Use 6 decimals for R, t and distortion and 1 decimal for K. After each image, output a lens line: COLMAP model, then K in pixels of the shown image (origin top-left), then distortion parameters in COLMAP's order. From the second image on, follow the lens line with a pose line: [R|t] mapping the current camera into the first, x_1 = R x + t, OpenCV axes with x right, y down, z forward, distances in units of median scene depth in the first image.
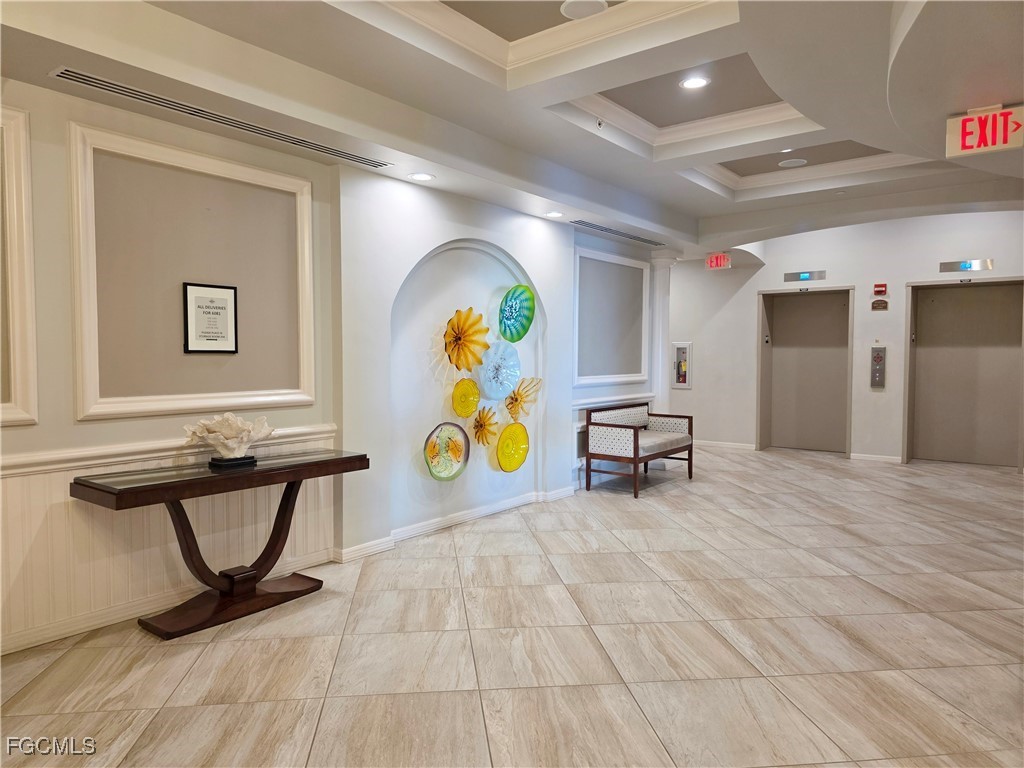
lens RADIAL K [[667.5, 0, 507.2], [0, 667.5, 393.2], [0, 0, 1]] dist [-0.023882, 0.001393]
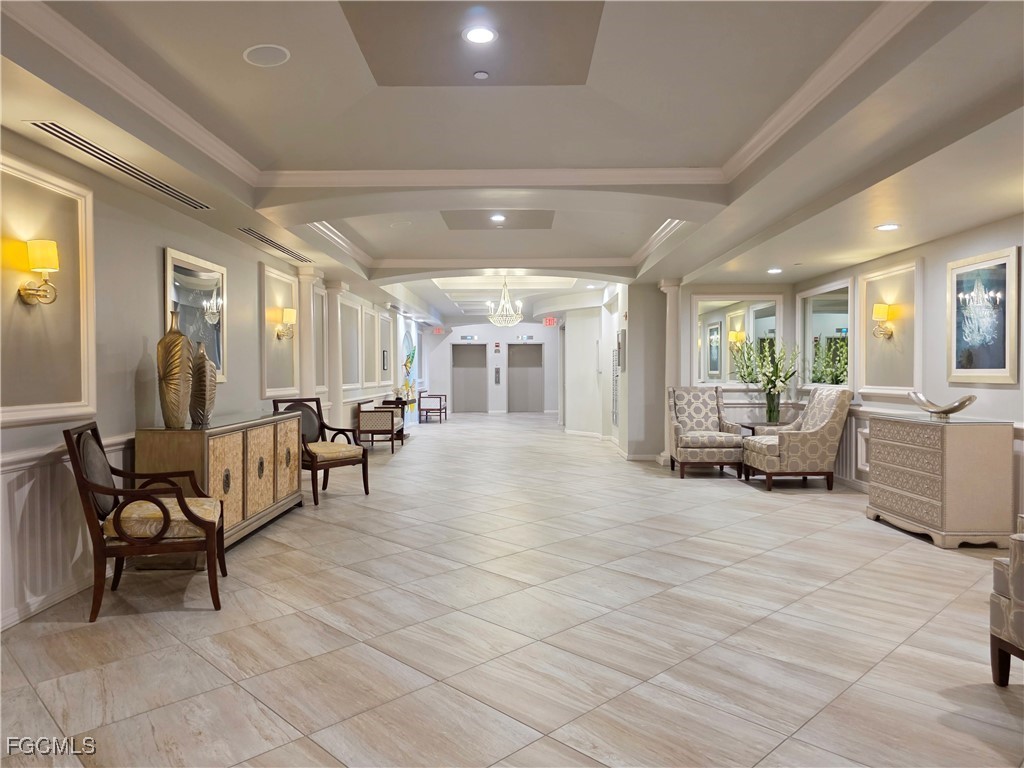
lens RADIAL K [[667.5, 0, 513.7], [0, 667.5, 380.4], [0, 0, 1]] dist [-0.023882, 0.001393]
pose [[0.796033, -0.012700, 0.605120, -0.904264], [0.033038, 0.999201, -0.022491, 0.037064], [-0.604351, 0.037896, 0.795817, -1.027133]]
